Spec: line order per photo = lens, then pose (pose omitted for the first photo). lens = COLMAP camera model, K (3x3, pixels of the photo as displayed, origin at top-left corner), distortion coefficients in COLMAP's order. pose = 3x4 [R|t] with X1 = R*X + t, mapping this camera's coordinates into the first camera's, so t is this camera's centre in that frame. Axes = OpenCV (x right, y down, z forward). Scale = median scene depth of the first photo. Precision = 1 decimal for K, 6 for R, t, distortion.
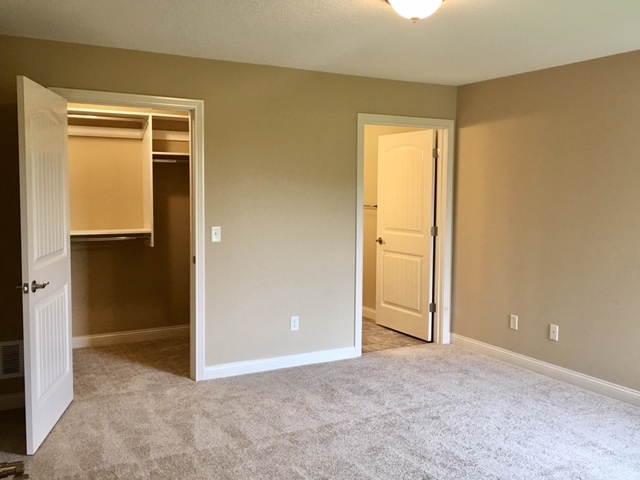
lens RADIAL K [[619.7, 0, 319.3], [0, 619.7, 237.3], [0, 0, 1]] dist [0.037242, 0.000000]
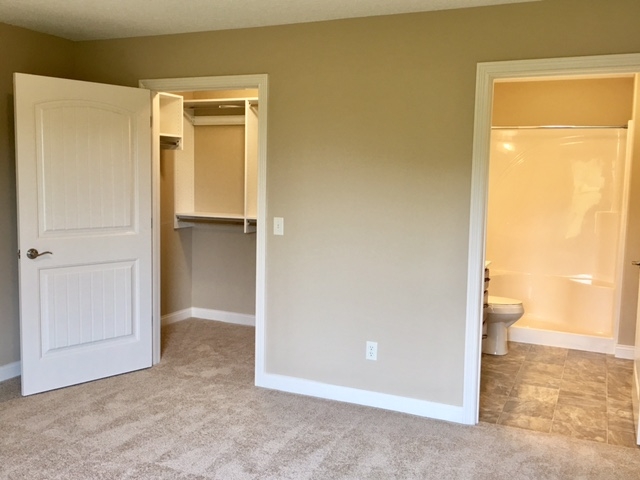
lens RADIAL K [[578.3, 0, 320.5], [0, 578.3, 241.6], [0, 0, 1]] dist [0.011029, 0.014319]
pose [[0.597680, 0.075191, -0.798201, 0.529235], [-0.077088, 0.996369, 0.036136, -0.017864], [0.798020, 0.039934, 0.601306, 0.564136]]
